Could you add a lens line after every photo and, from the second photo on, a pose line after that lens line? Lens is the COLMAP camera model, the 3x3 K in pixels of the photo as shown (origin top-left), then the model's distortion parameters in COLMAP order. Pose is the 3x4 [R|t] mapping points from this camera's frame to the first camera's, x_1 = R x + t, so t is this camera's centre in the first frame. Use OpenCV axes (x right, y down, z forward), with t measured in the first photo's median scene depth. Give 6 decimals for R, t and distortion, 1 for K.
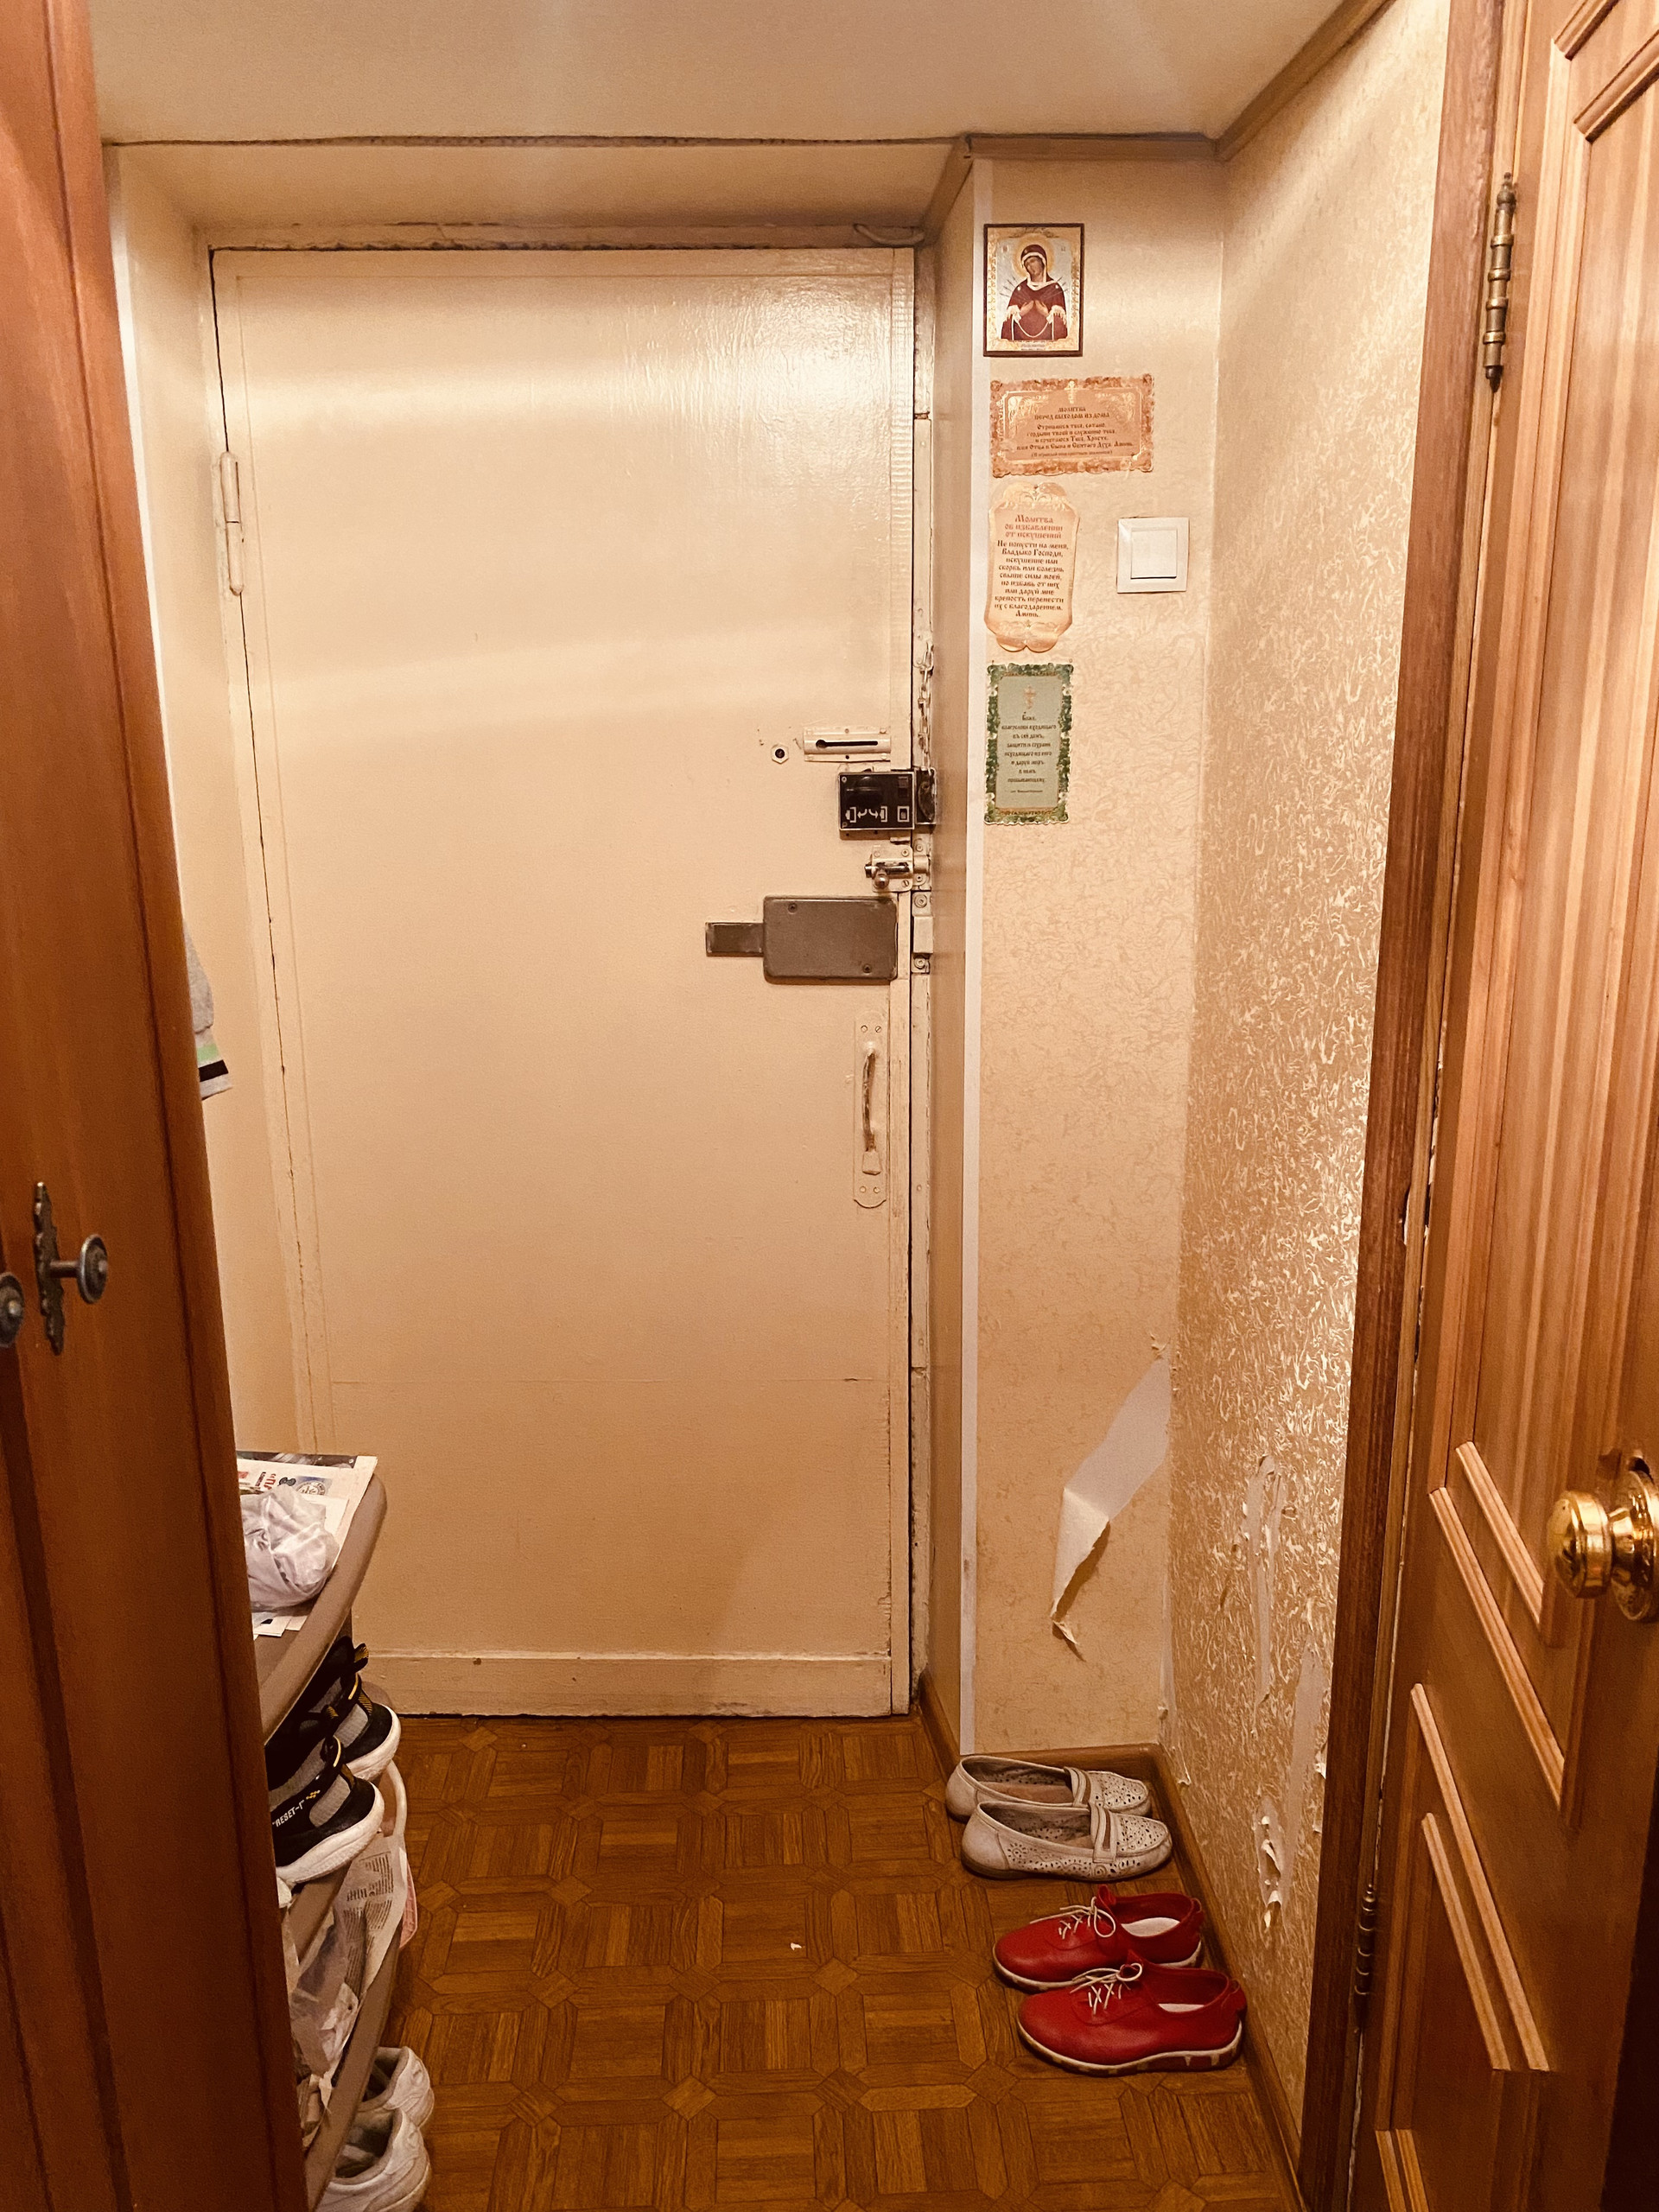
lens RADIAL K [[1673.9, 0, 831.3], [0, 1673.9, 1106.4], [0, 0, 1]] dist [-0.008165, -0.007563]
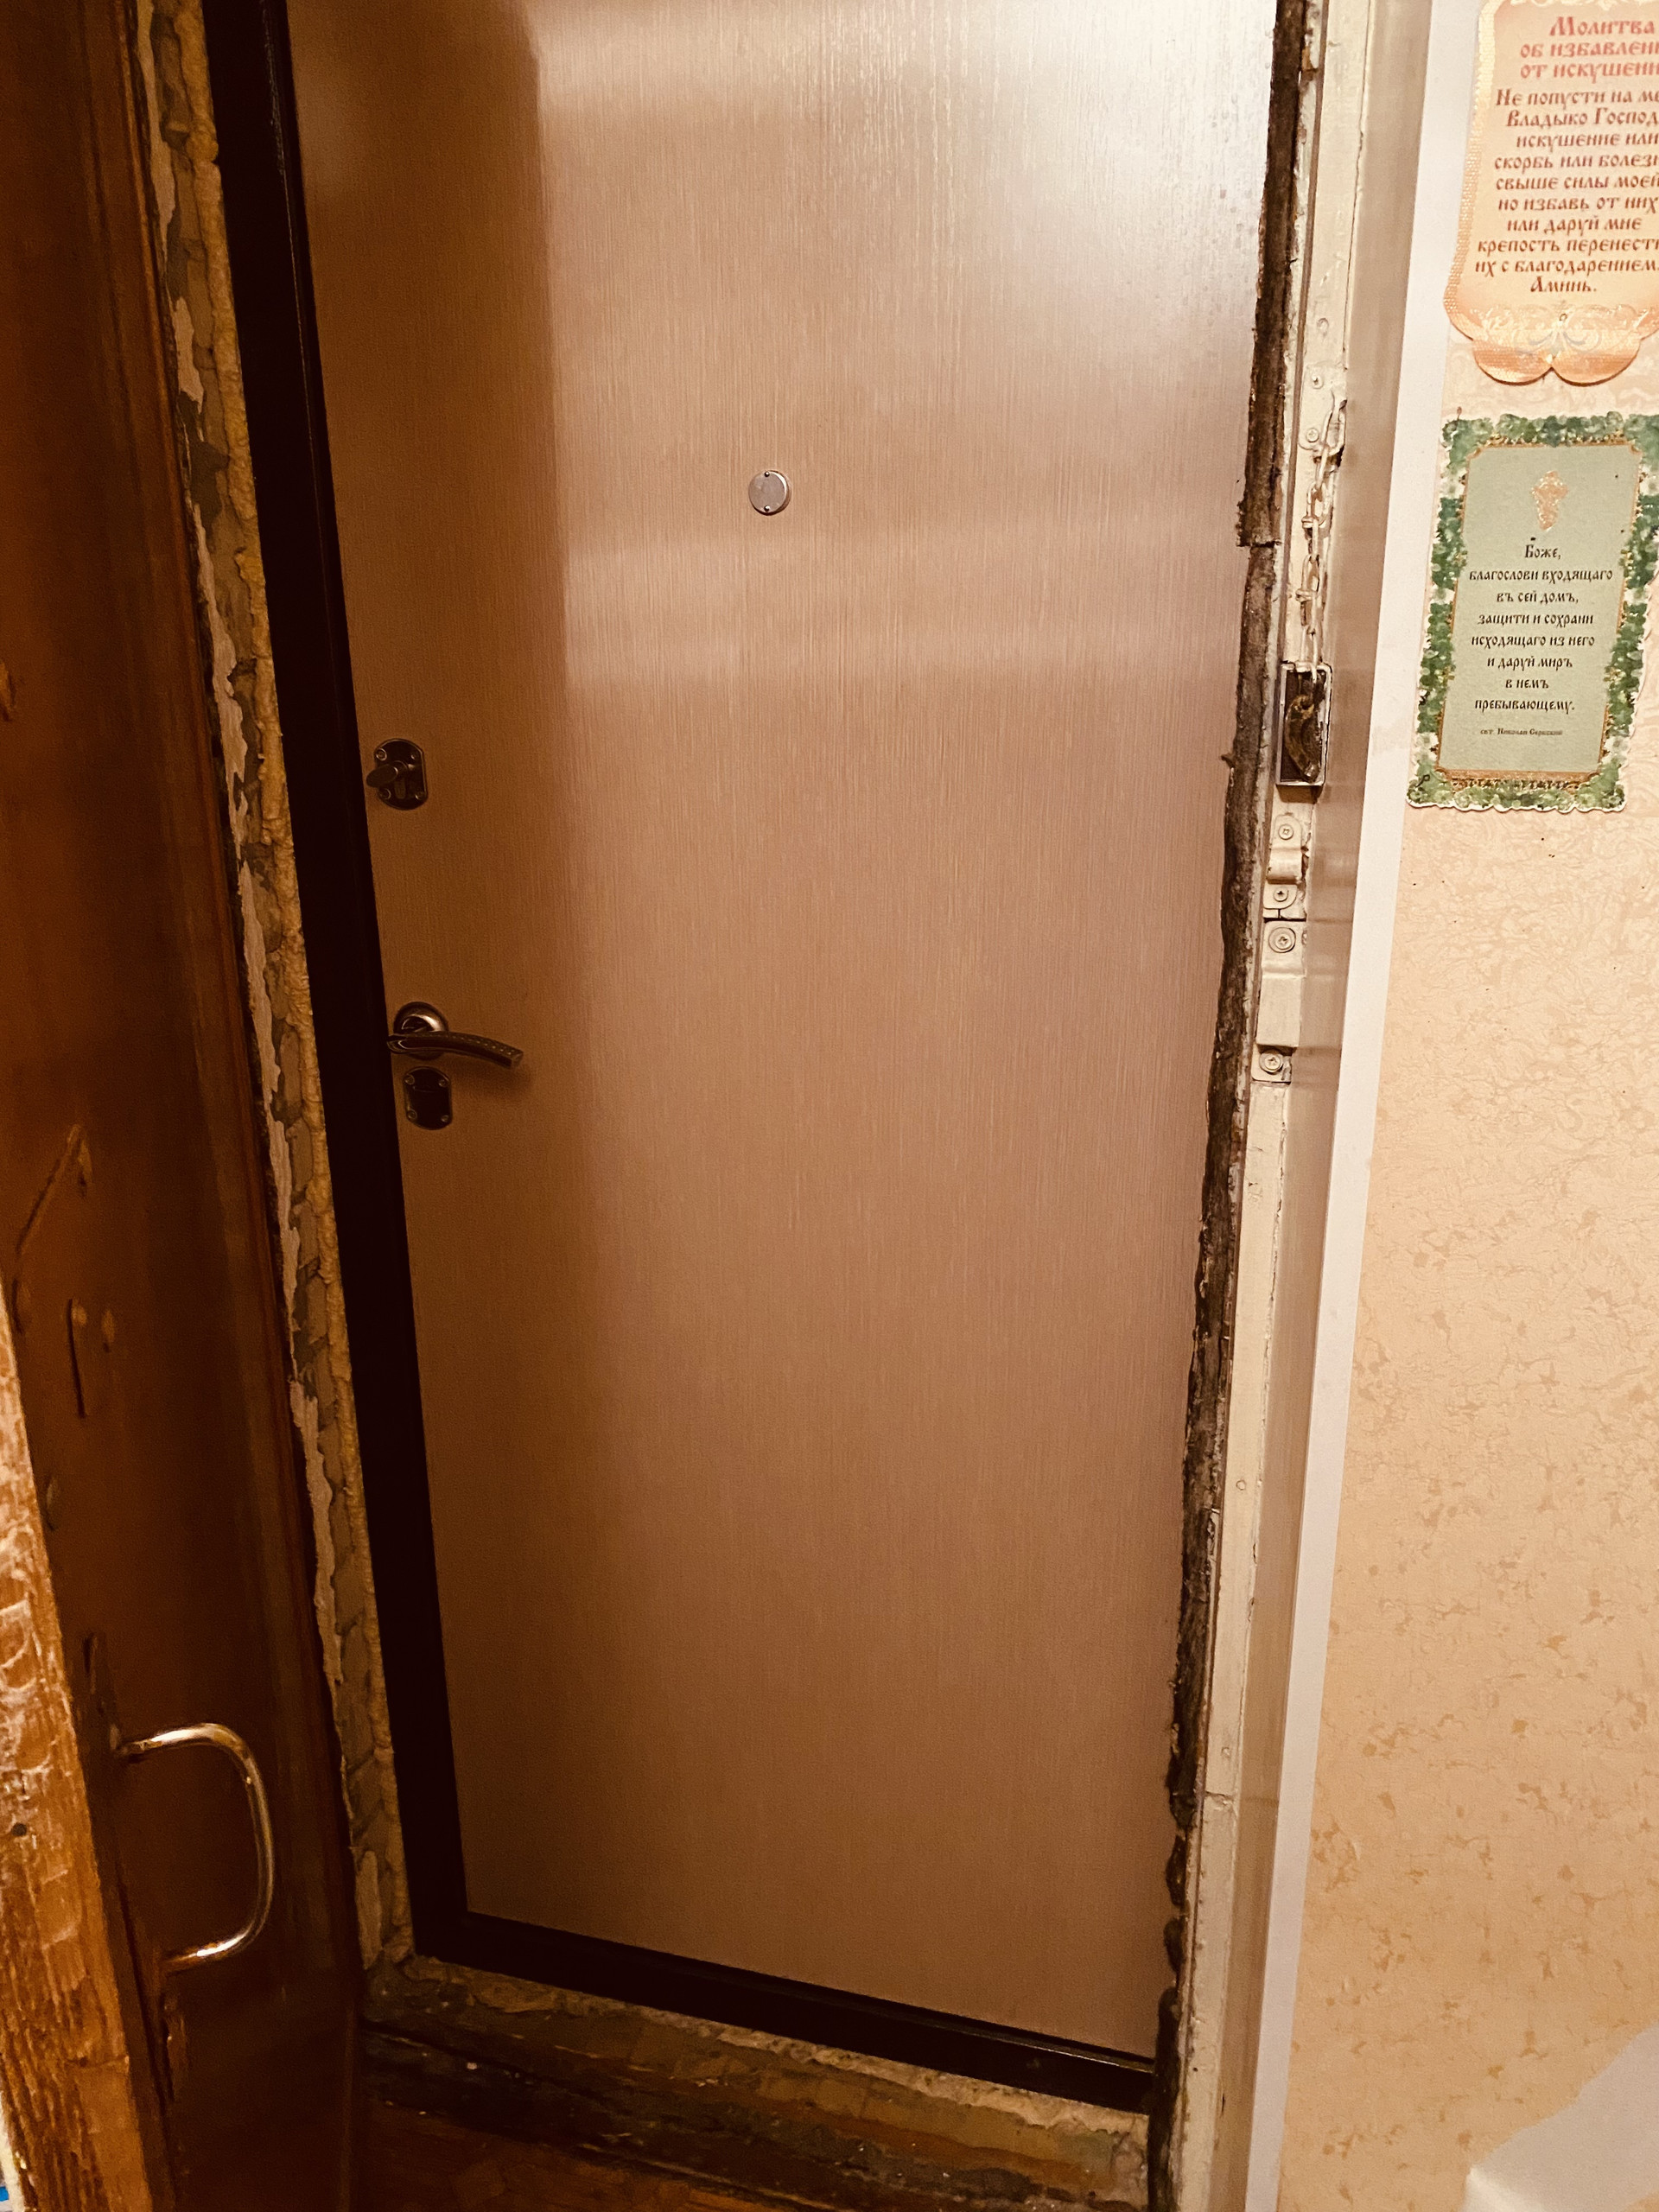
lens RADIAL K [[1673.9, 0, 812.5], [0, 1673.9, 1064.1], [0, 0, 1]] dist [-0.008165, -0.007563]
pose [[0.950229, 0.089609, -0.298387, 0.081139], [-0.074824, 0.995352, 0.060634, -0.118998], [0.302433, -0.035290, 0.952517, 0.552589]]
